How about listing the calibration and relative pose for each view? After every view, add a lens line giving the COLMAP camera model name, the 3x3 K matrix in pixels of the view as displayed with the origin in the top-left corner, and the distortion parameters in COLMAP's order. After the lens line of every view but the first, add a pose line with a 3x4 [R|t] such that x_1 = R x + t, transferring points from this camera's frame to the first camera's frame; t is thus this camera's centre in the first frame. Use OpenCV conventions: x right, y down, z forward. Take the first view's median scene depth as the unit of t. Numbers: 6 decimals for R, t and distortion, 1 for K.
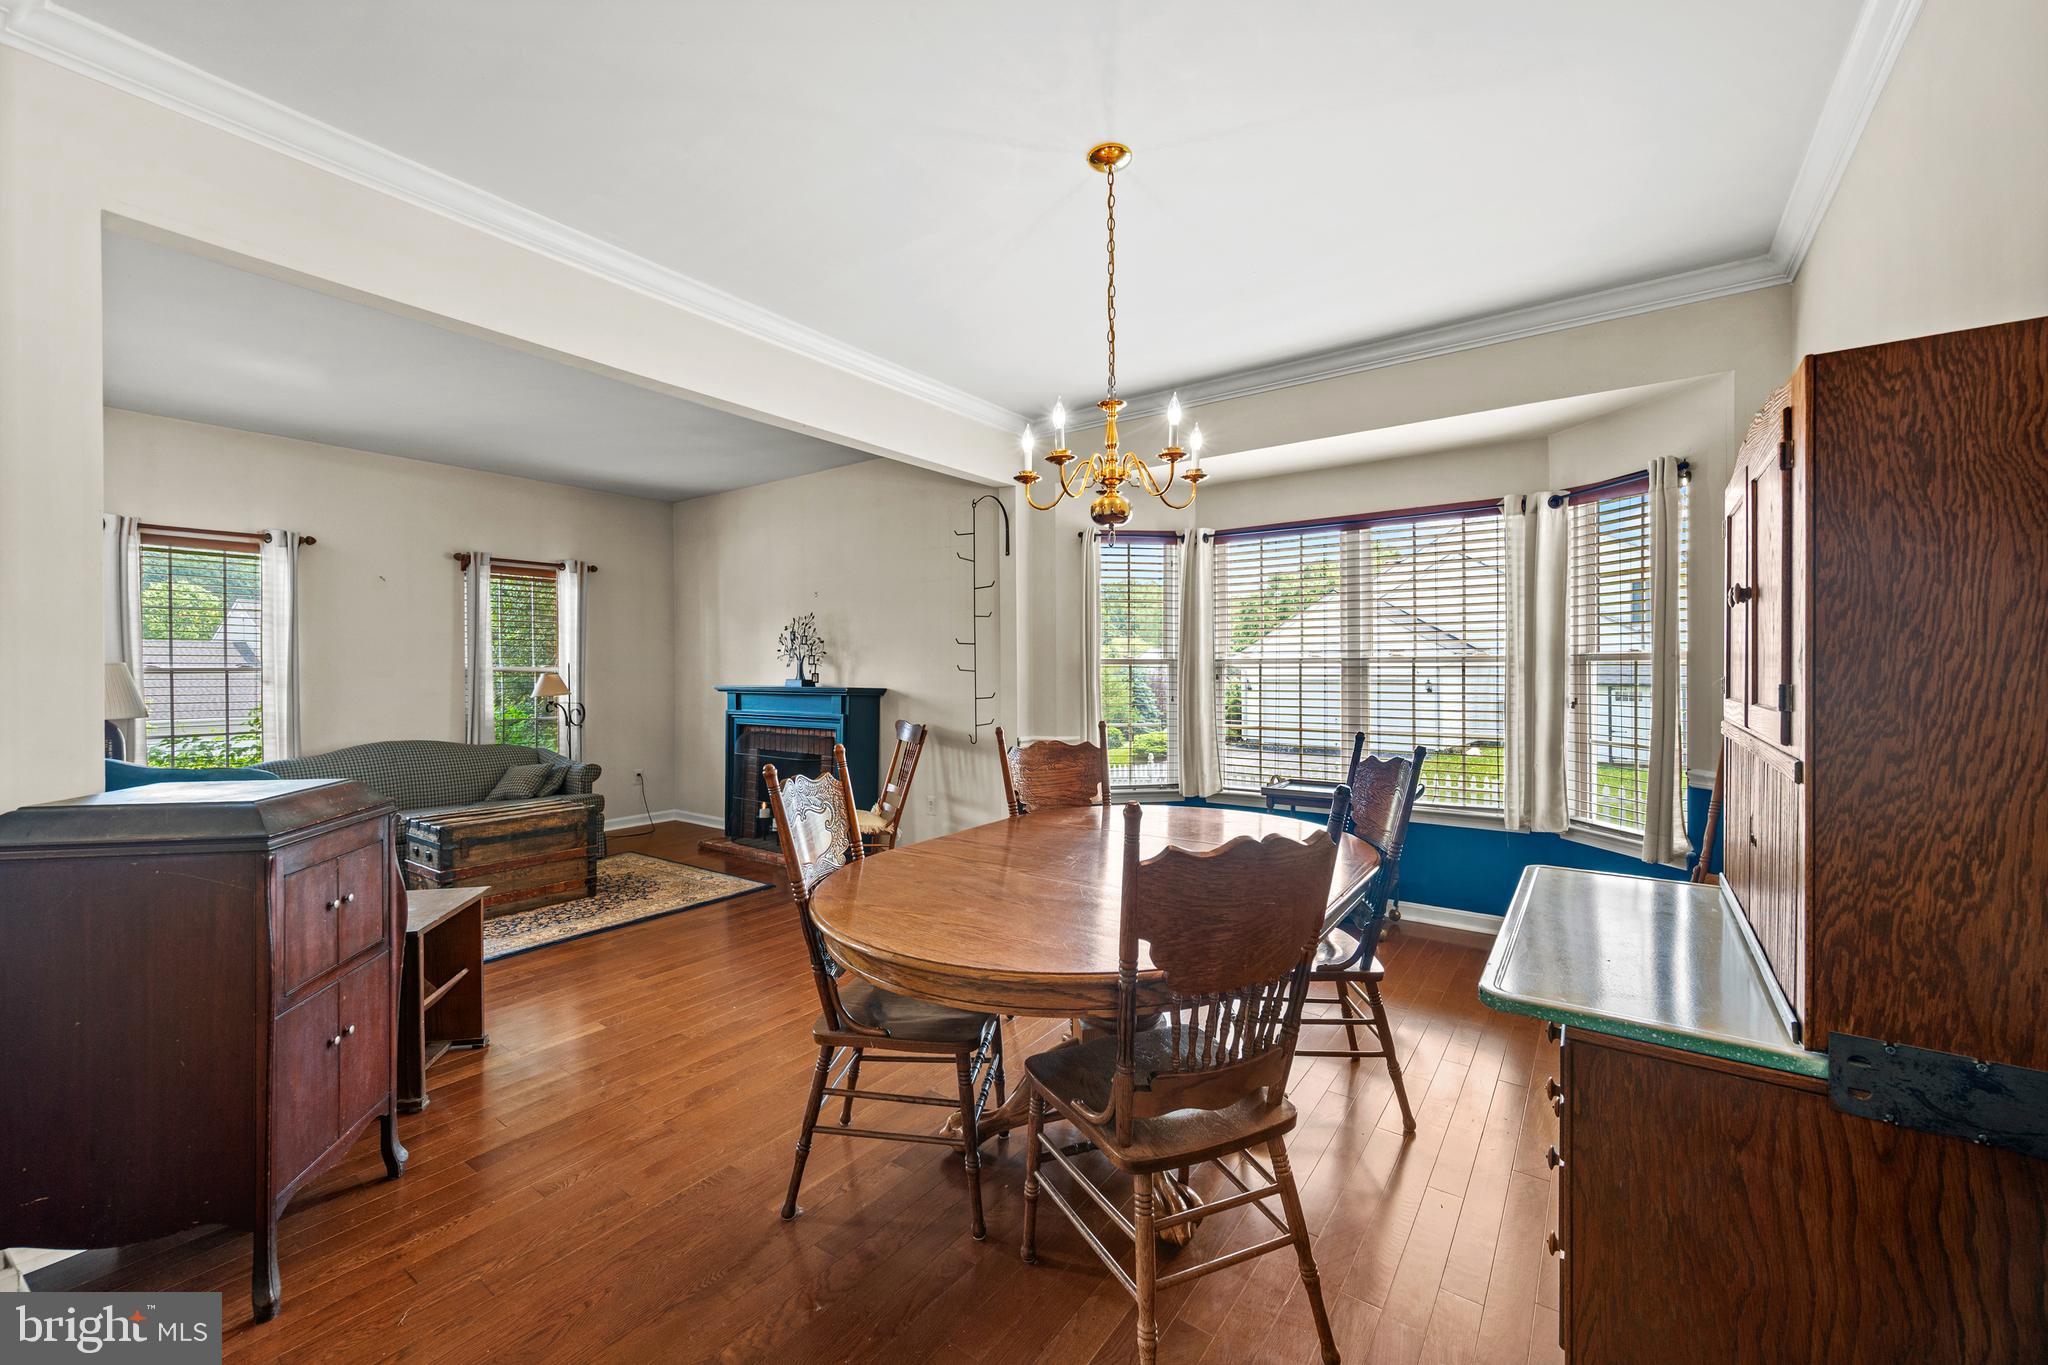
lens RADIAL K [[813.6, 0, 1024.5], [0, 813.6, 675.3], [0, 0, 1]] dist [-0.000718, -0.000138]
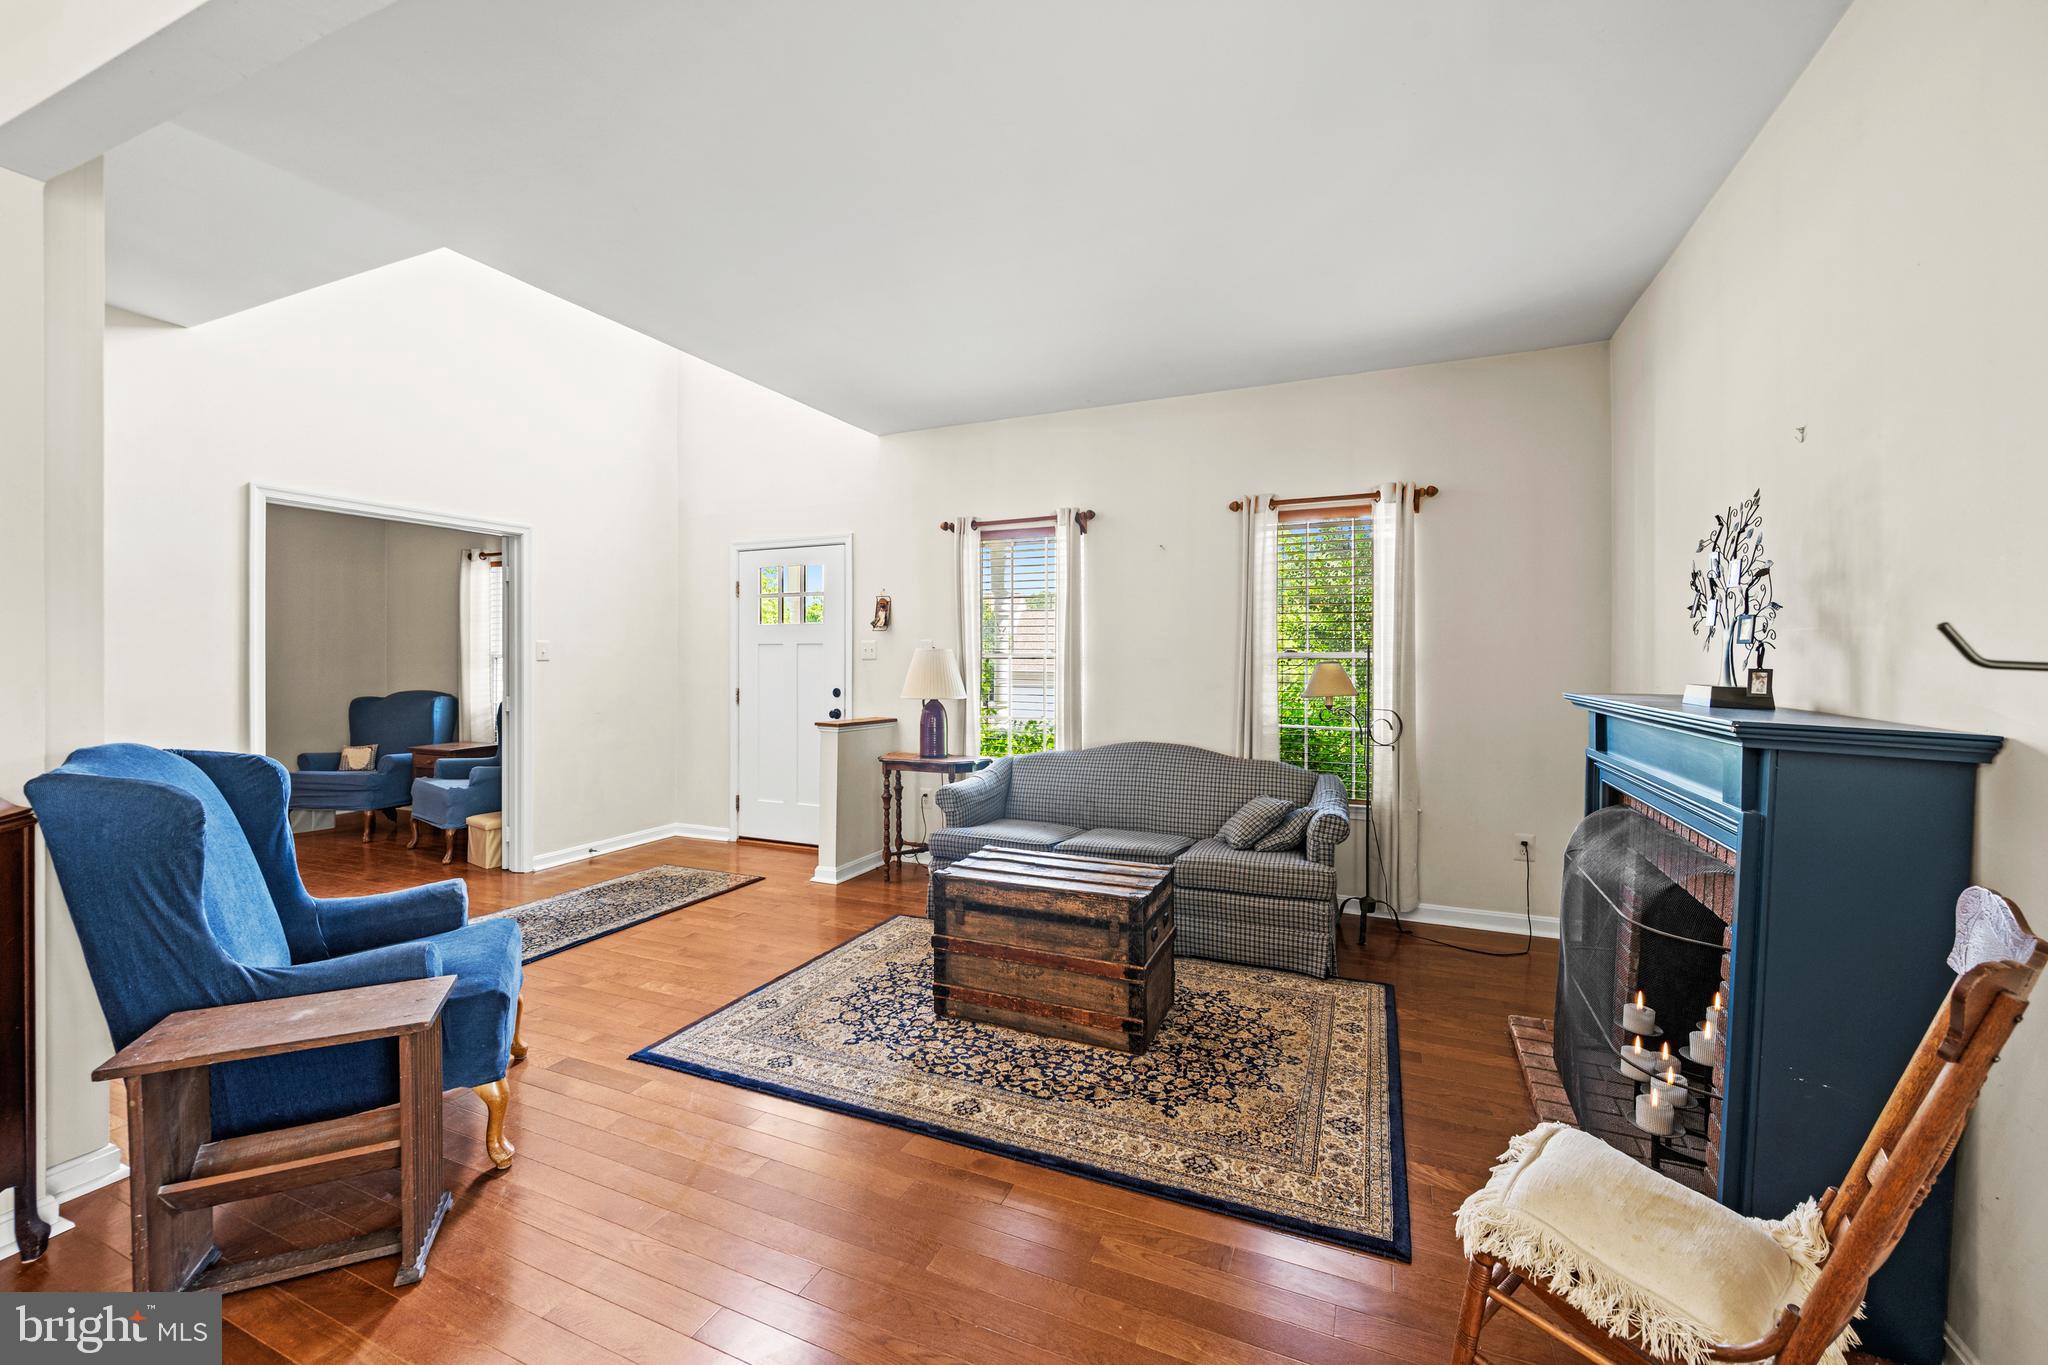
lens RADIAL K [[813.6, 0, 1024.5], [0, 813.6, 675.3], [0, 0, 1]] dist [-0.000718, -0.000138]
pose [[0.217897, 0.023621, -0.975686, -0.000045], [-0.013557, 0.999684, 0.021175, -0.003265], [0.975878, 0.008613, 0.218149, 0.657451]]
